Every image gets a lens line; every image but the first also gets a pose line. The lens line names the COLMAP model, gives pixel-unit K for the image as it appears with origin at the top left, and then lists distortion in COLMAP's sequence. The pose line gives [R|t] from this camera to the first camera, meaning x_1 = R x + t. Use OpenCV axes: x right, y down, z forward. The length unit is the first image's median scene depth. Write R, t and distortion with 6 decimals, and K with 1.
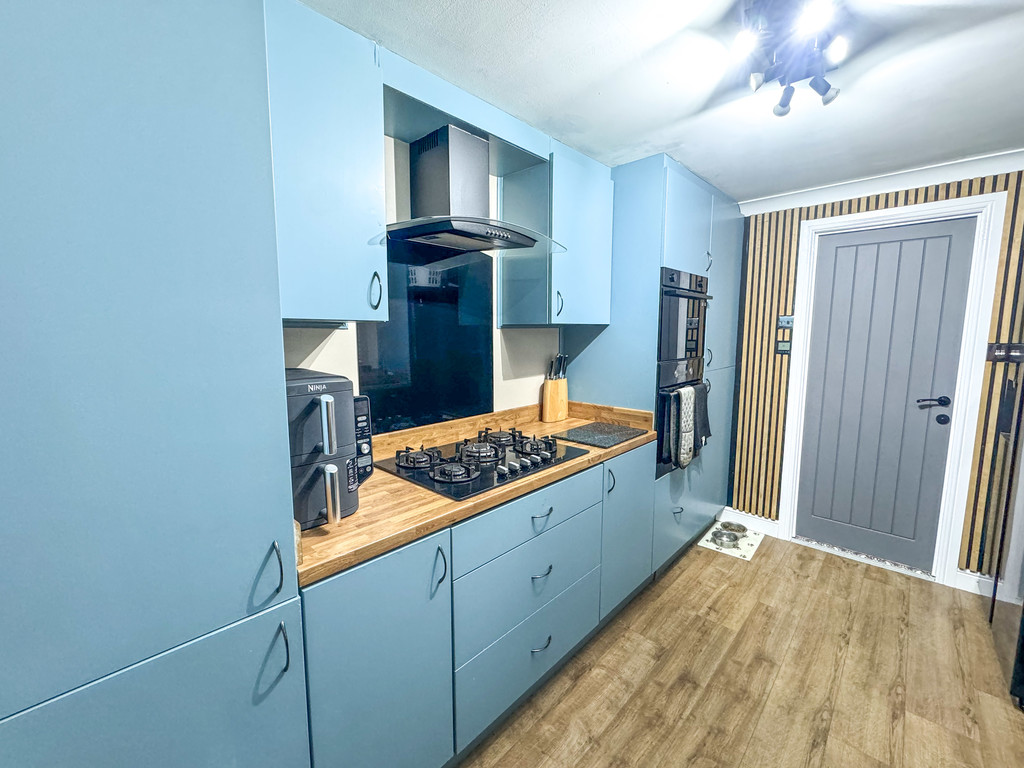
lens RADIAL K [[424.8, 0, 510.0], [0, 424.8, 382.6], [0, 0, 1]] dist [-0.005939, 0.000246]
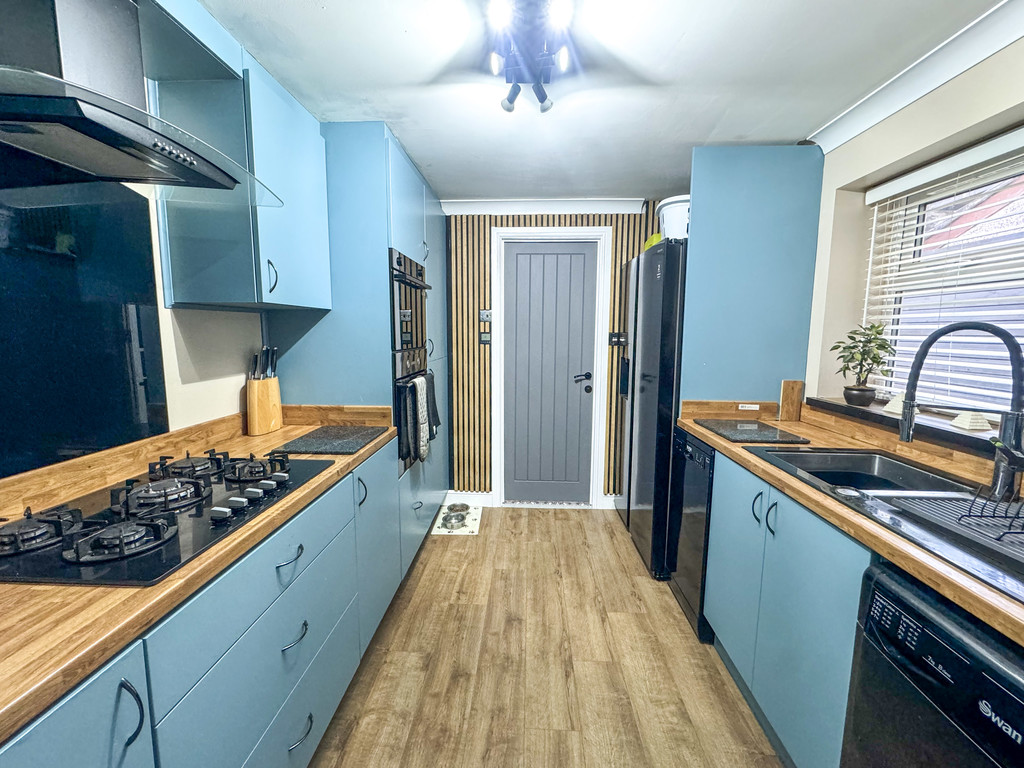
lens RADIAL K [[424.8, 0, 510.0], [0, 424.8, 382.6], [0, 0, 1]] dist [-0.005939, 0.000246]
pose [[0.755179, -0.072215, 0.651528, -0.061650], [0.072705, 0.997008, 0.026237, 0.012861], [-0.651474, 0.027555, 0.758171, 0.134410]]
